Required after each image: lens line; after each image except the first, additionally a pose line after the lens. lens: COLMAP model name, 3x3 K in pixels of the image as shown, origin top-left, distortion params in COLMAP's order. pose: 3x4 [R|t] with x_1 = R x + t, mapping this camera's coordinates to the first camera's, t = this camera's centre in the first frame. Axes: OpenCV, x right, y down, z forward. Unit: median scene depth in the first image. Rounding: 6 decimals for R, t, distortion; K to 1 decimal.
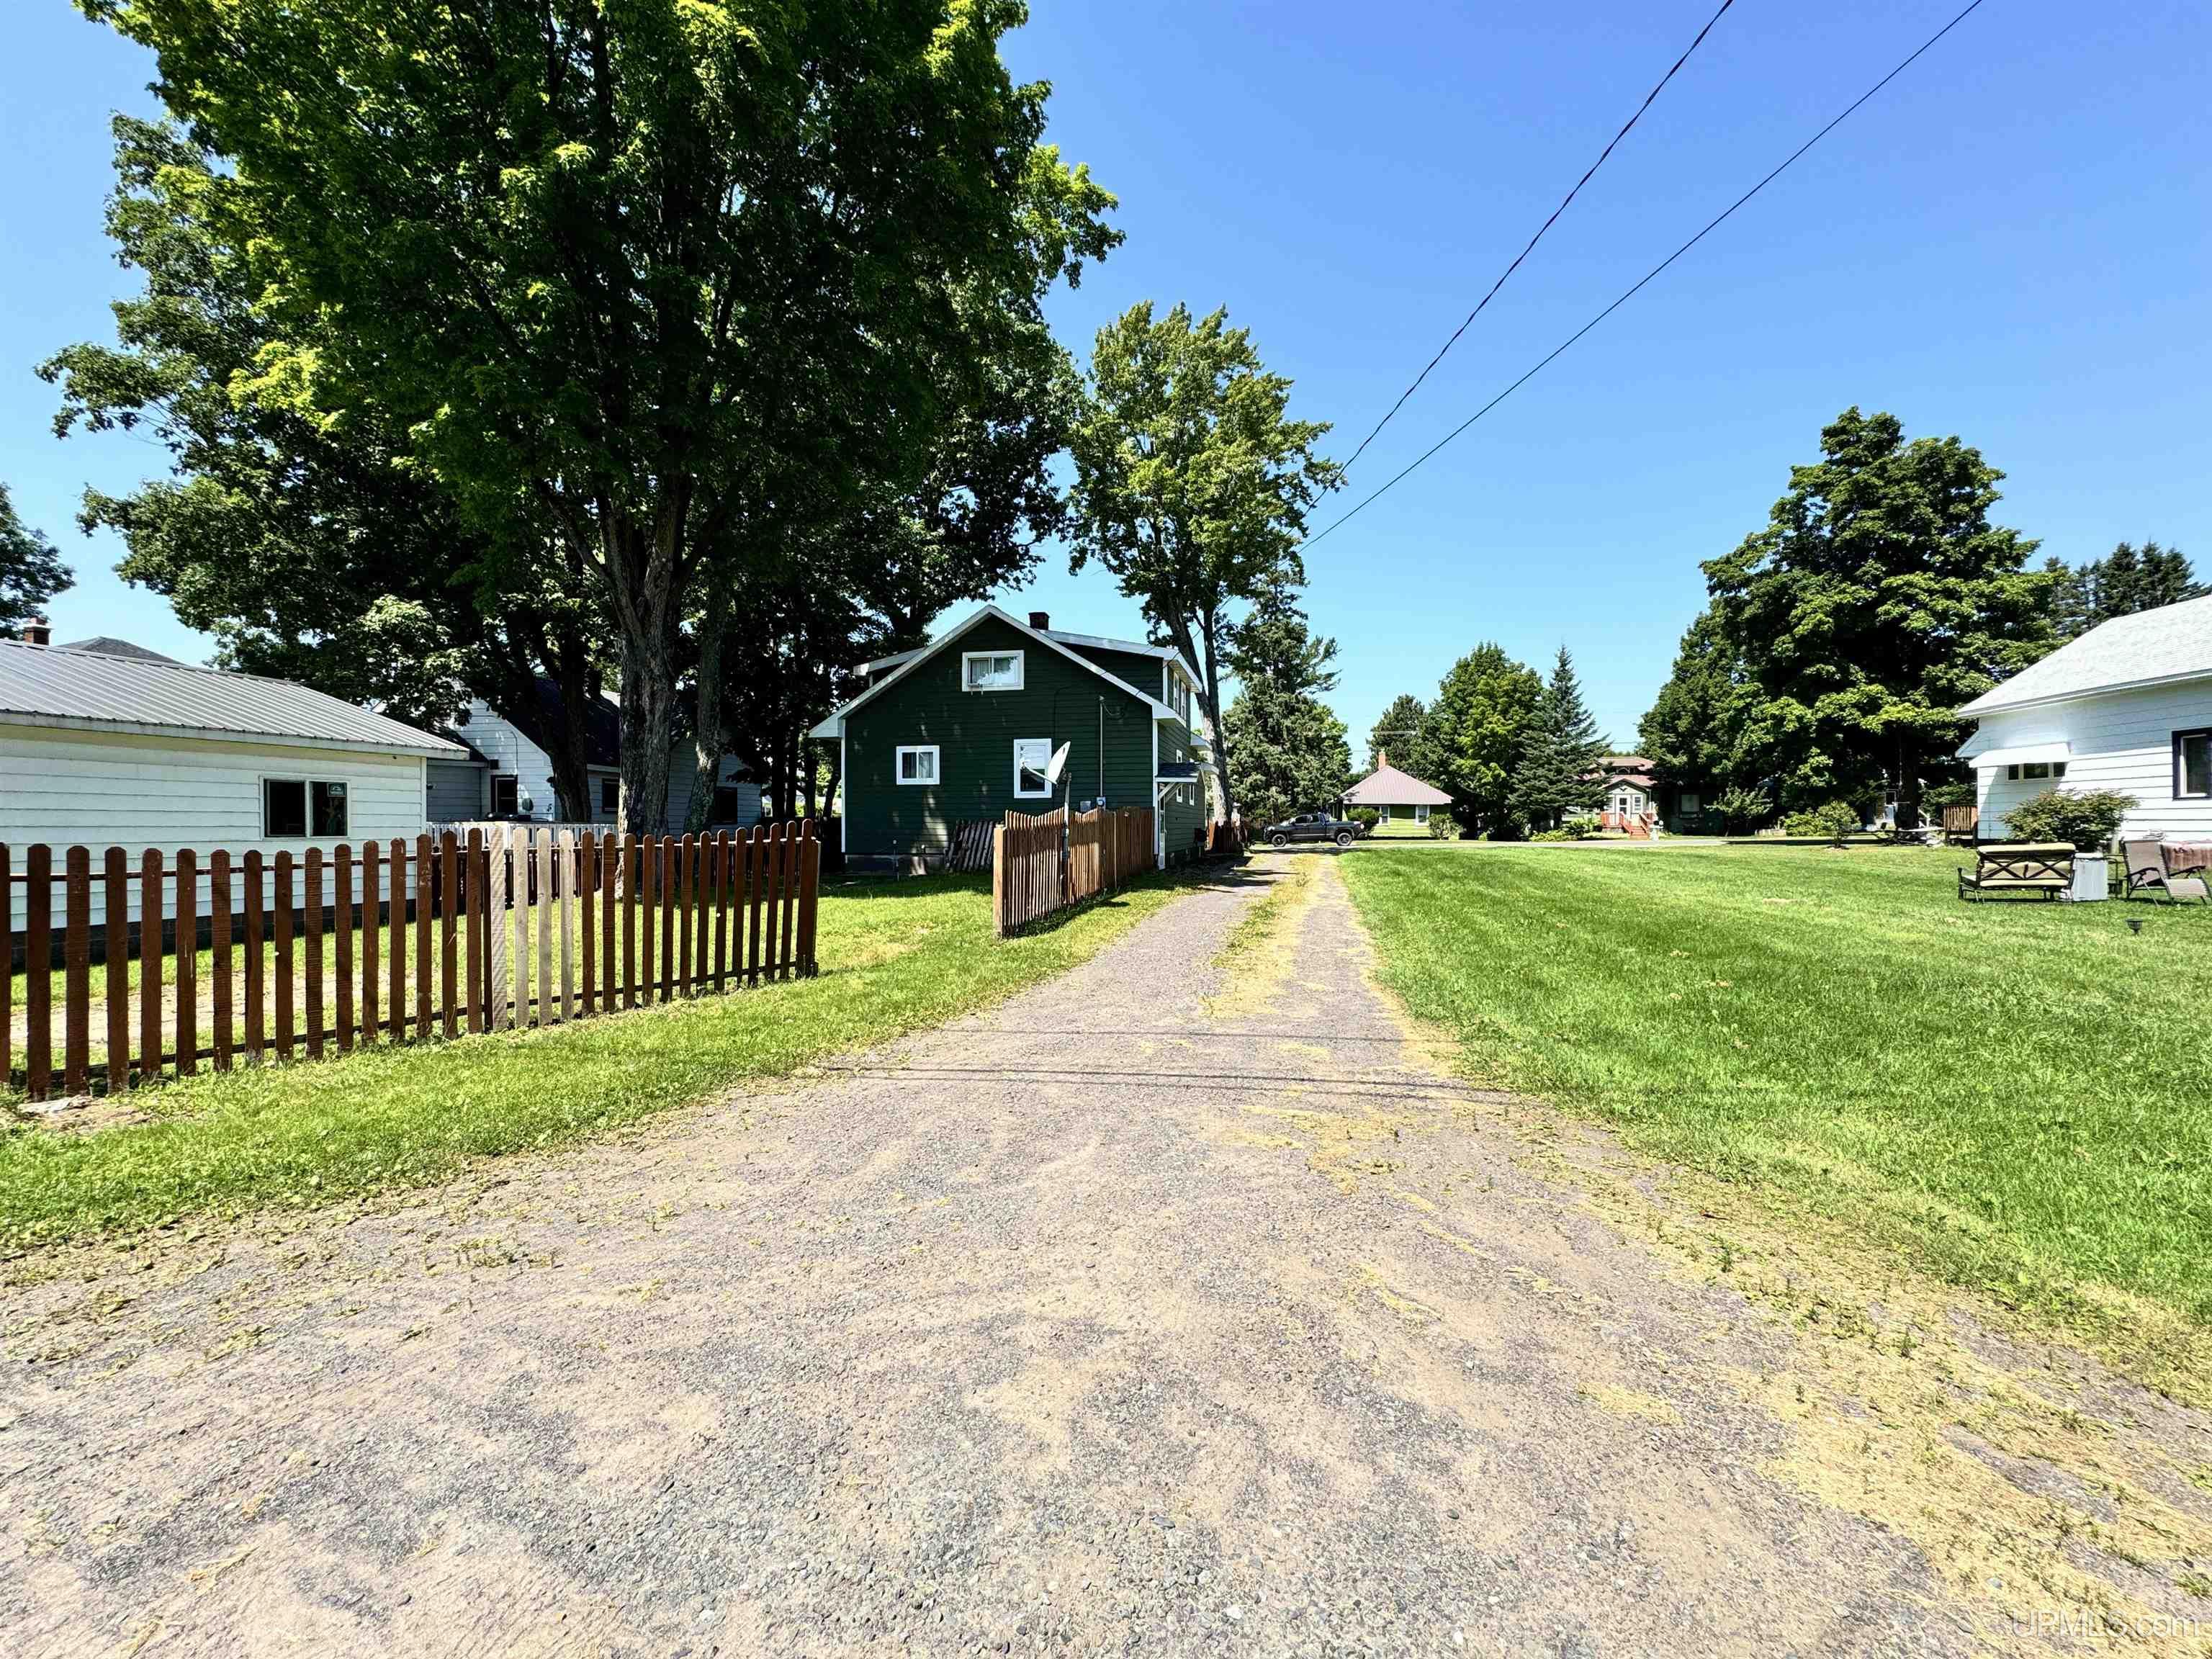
lens RADIAL K [[873.3, 0, 1102.1], [0, 873.3, 827.7], [0, 0, 1]] dist [-0.002976, 0.000726]
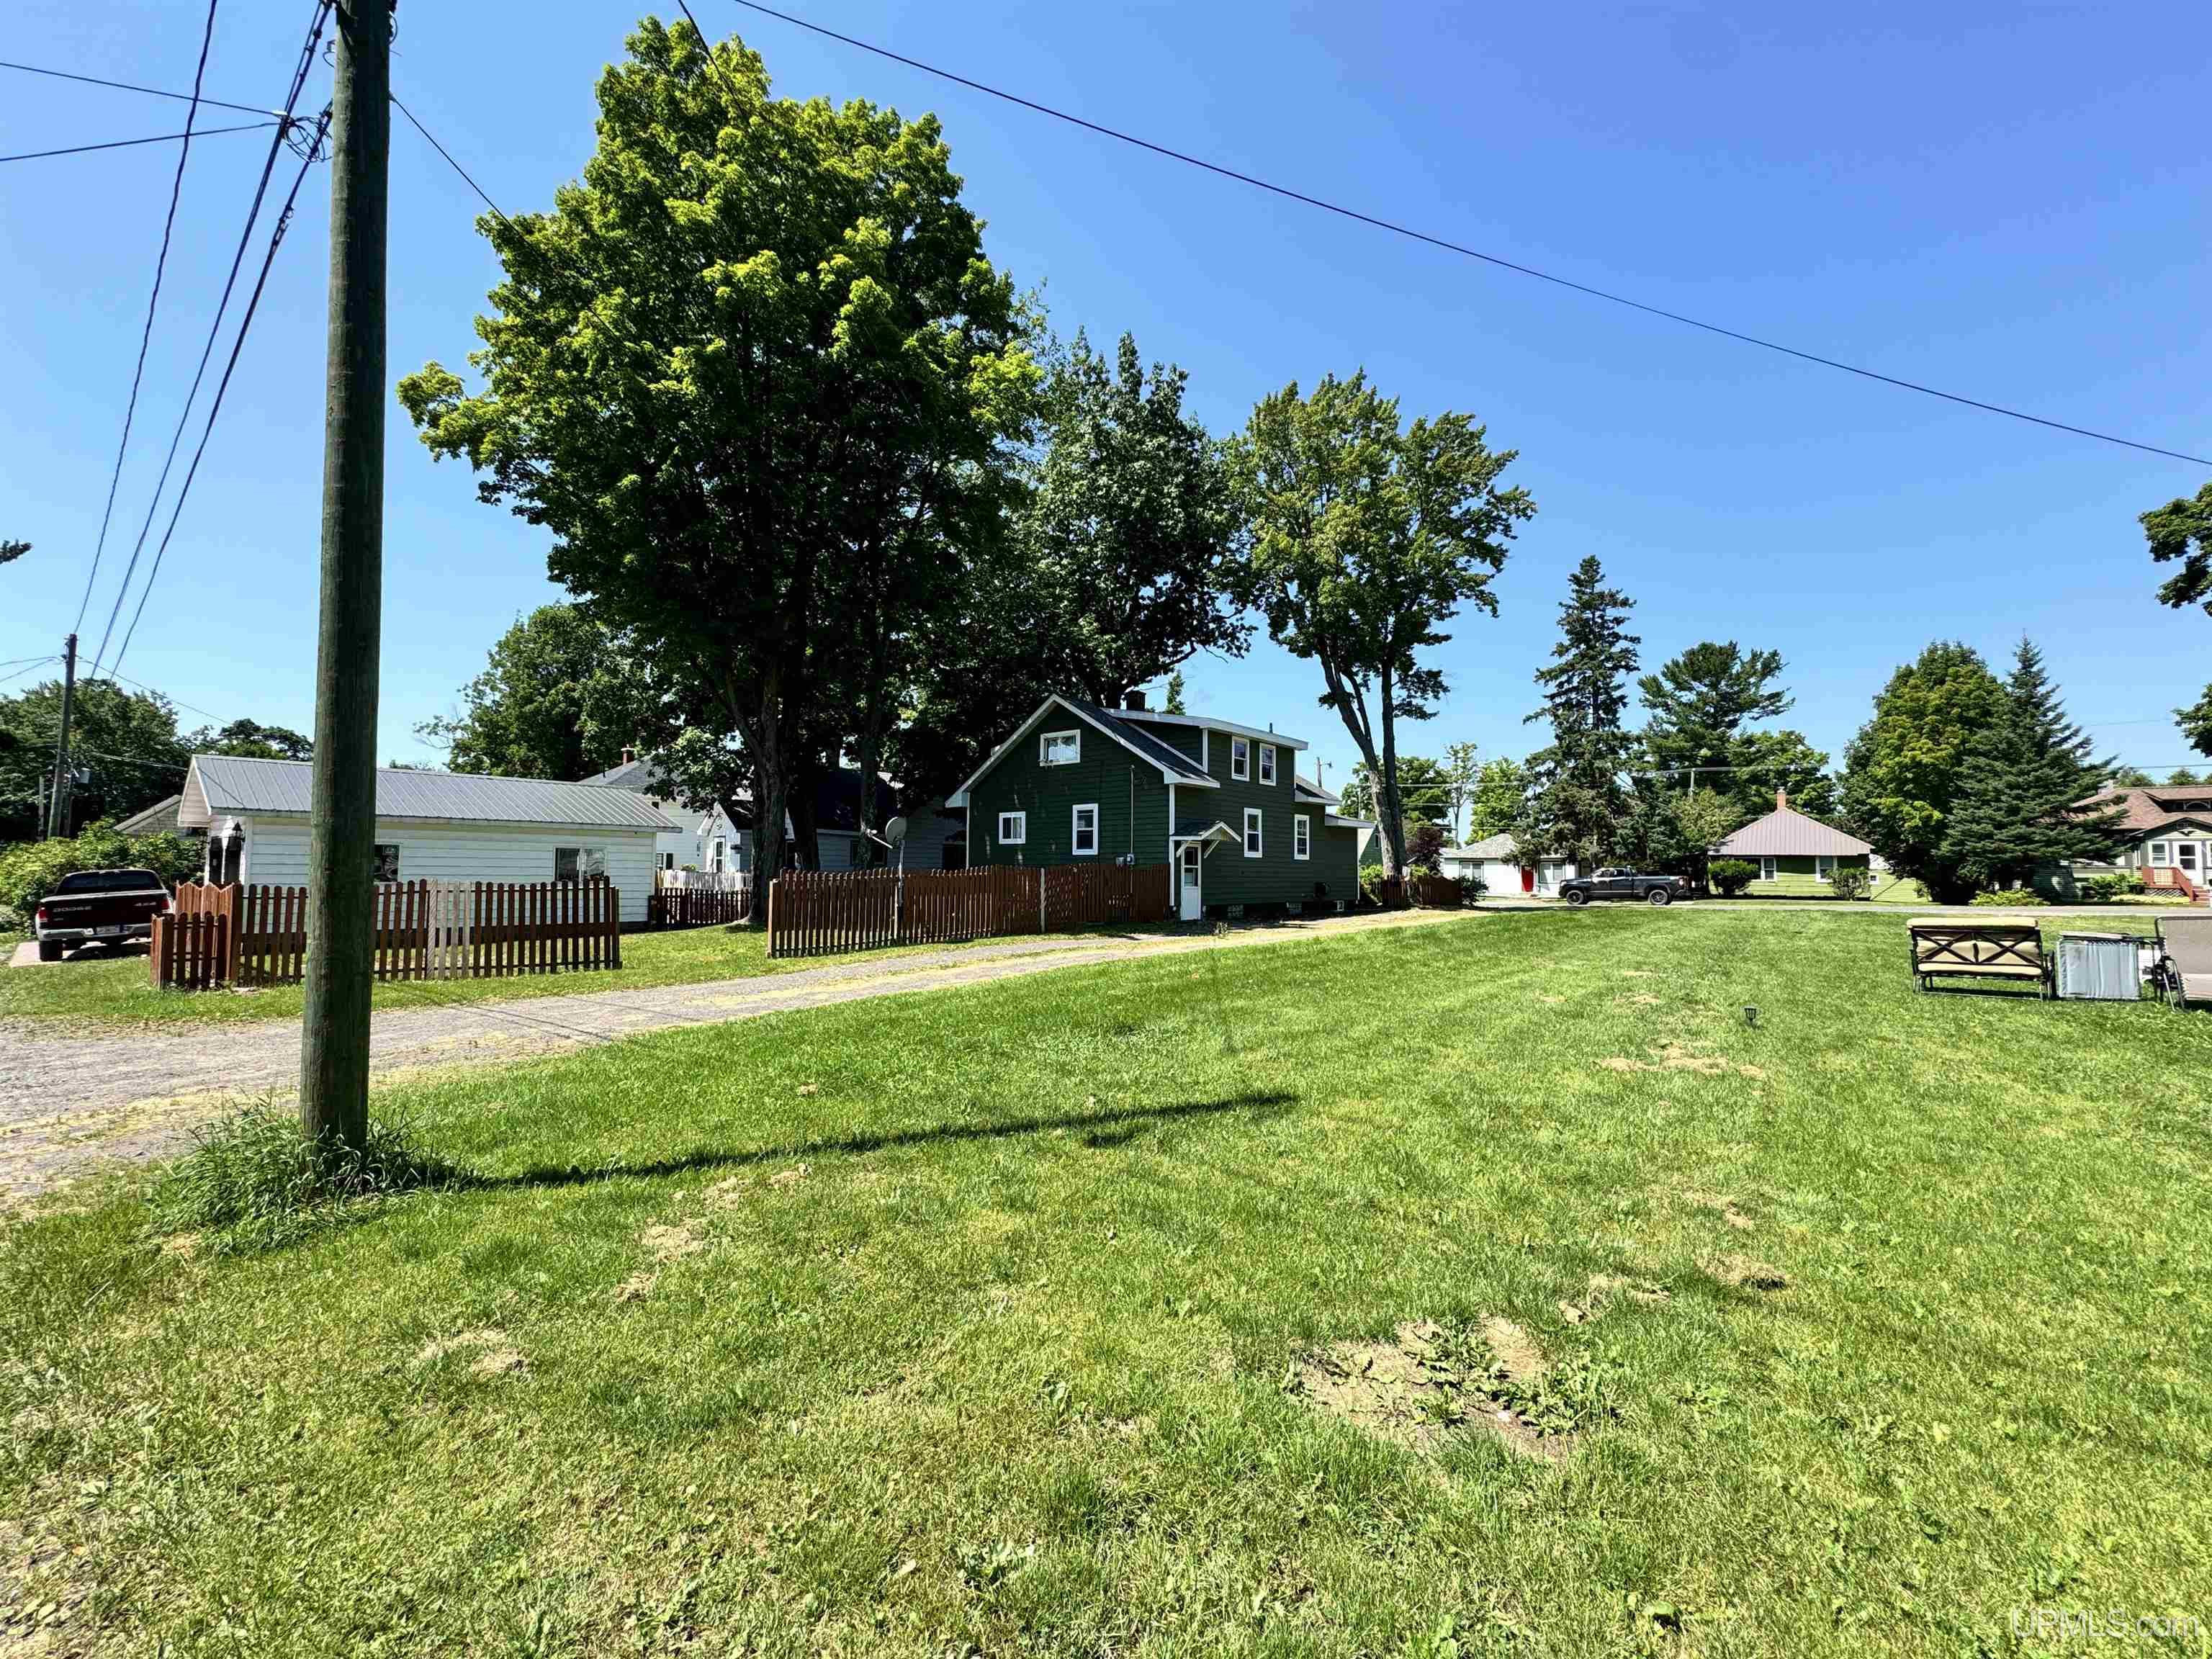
lens RADIAL K [[873.3, 0, 1103.6], [0, 873.3, 825.6], [0, 0, 1]] dist [-0.002976, 0.000726]
pose [[0.883491, -0.018363, -0.468087, 0.331367], [-0.009689, 0.998301, -0.057450, -0.004199], [0.468347, 0.055292, 0.881813, -0.009825]]
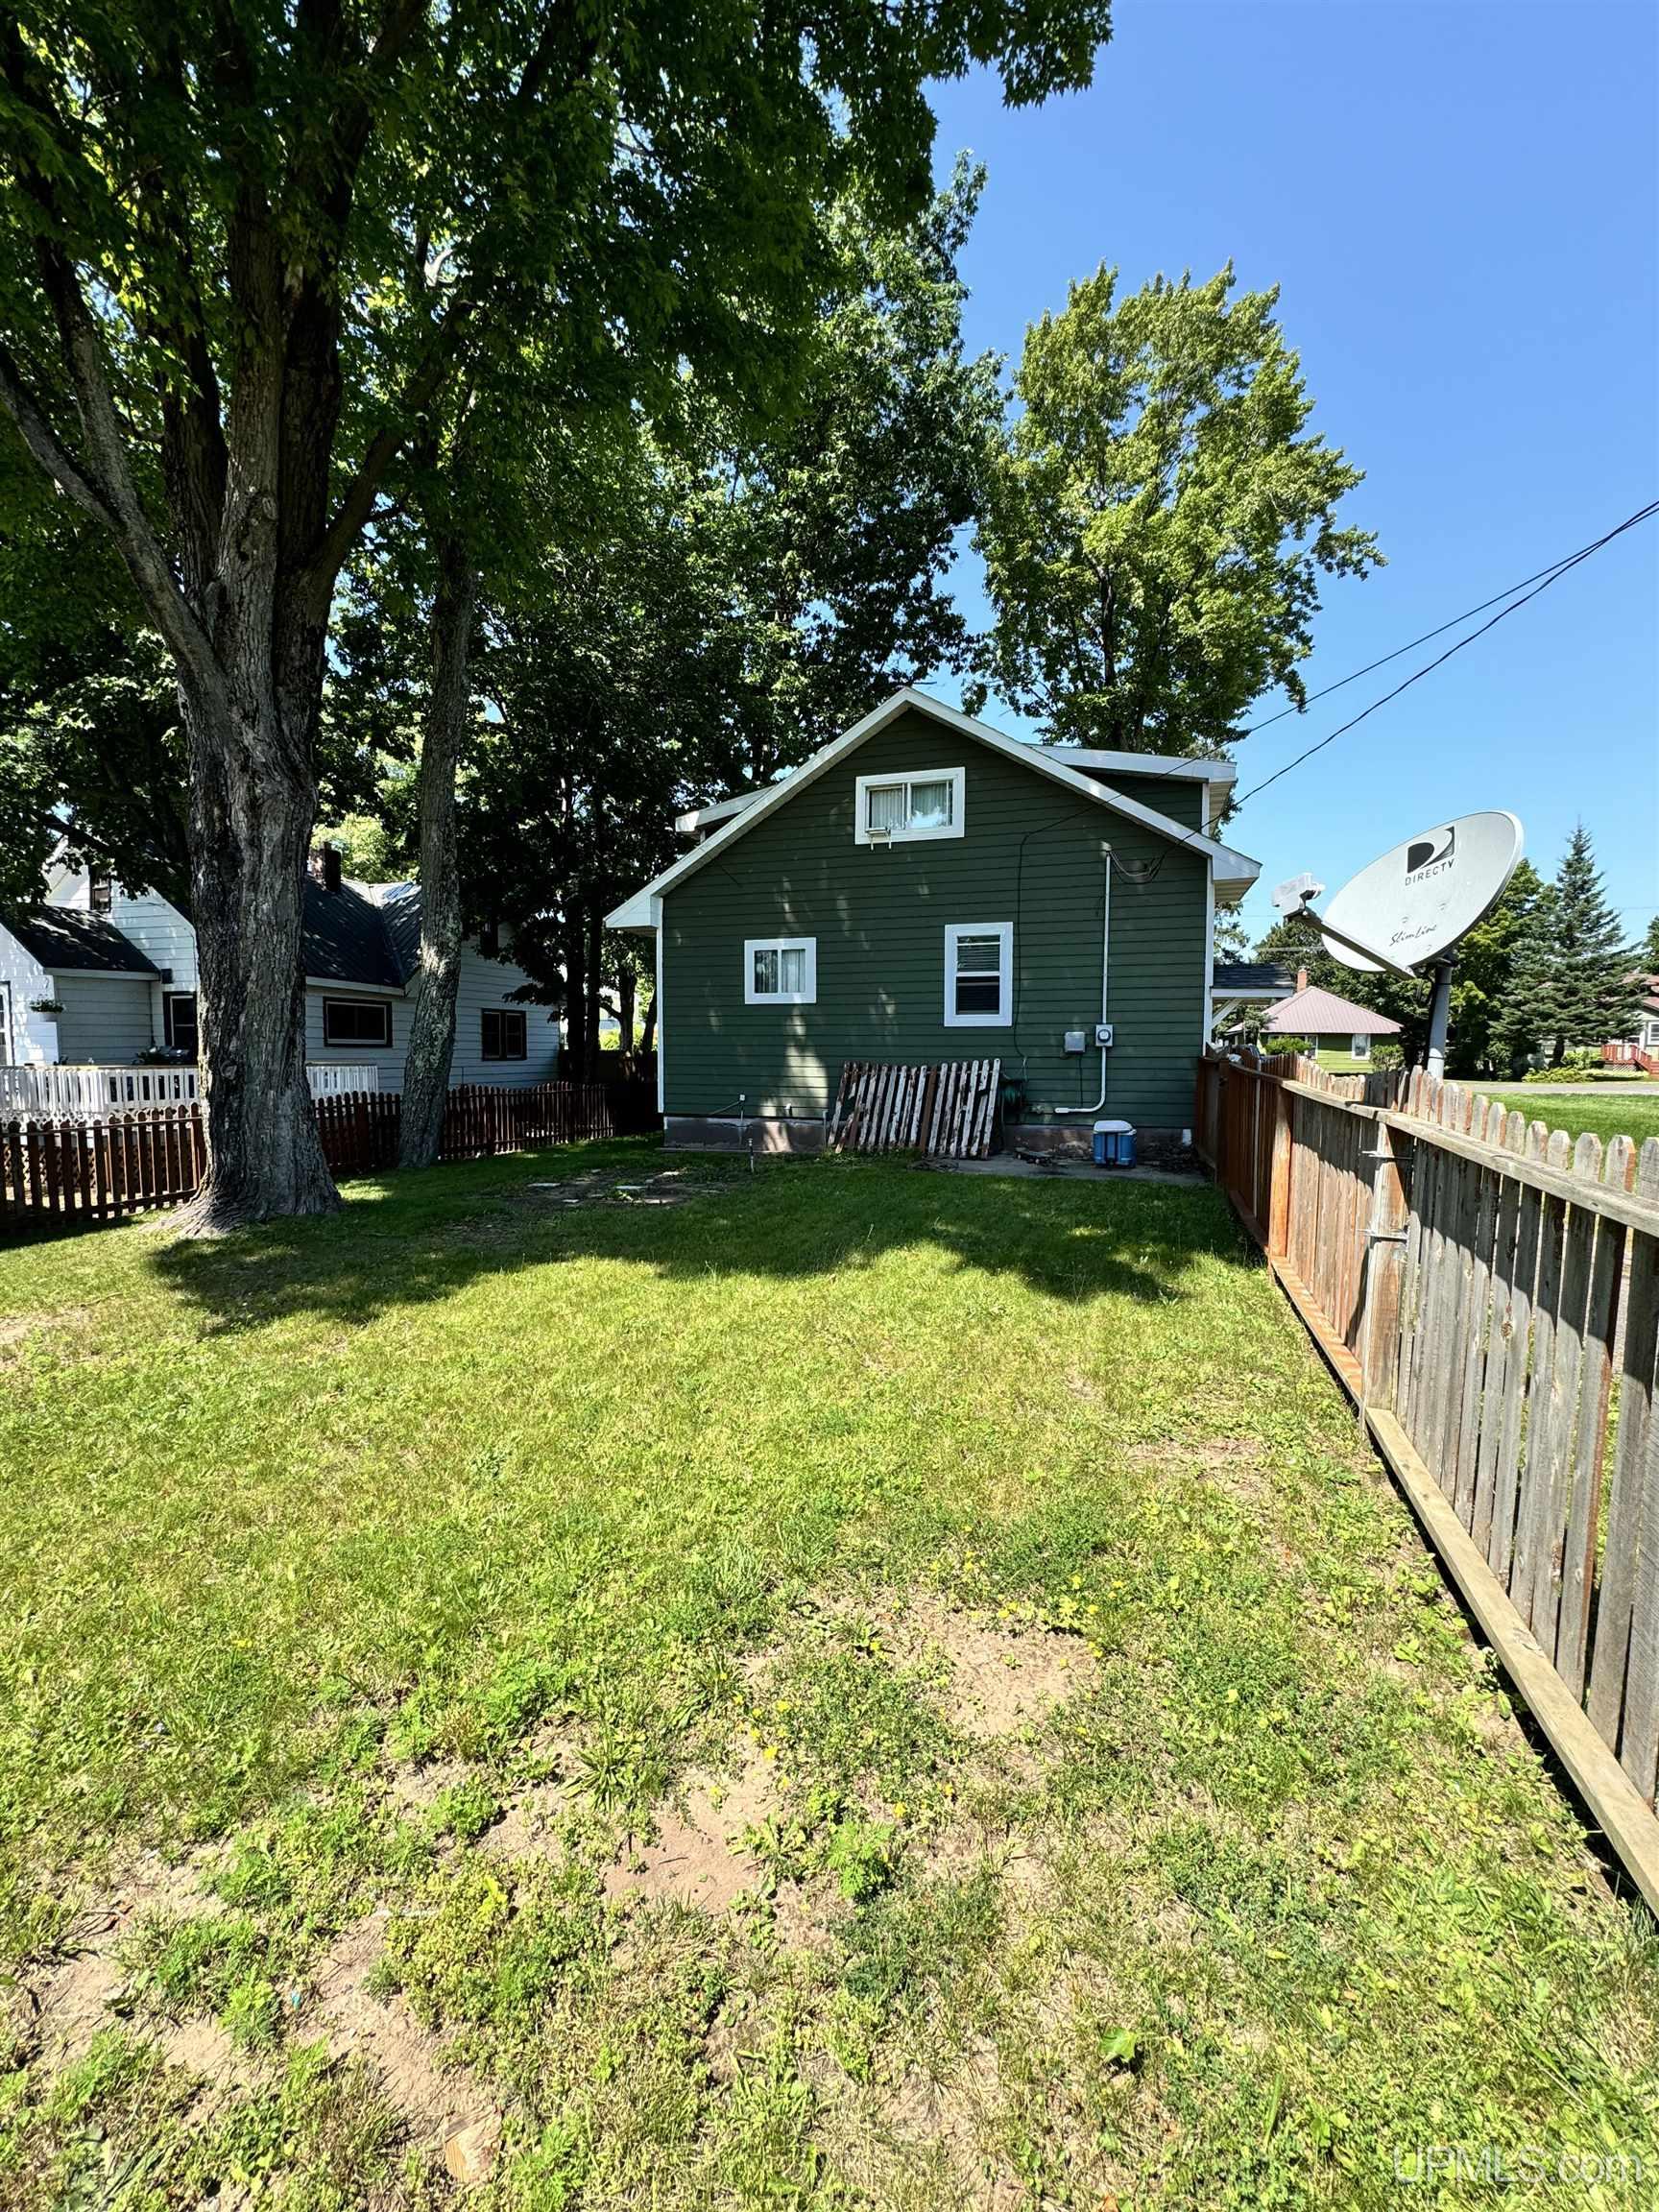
lens RADIAL K [[873.3, 0, 836.6], [0, 873.3, 1109.7], [0, 0, 1]] dist [-0.002976, 0.000726]
pose [[0.994618, 0.011490, -0.102968, -0.076249], [-0.004935, 0.997957, 0.063692, -0.010147], [0.103489, -0.062841, 0.992643, 0.279414]]
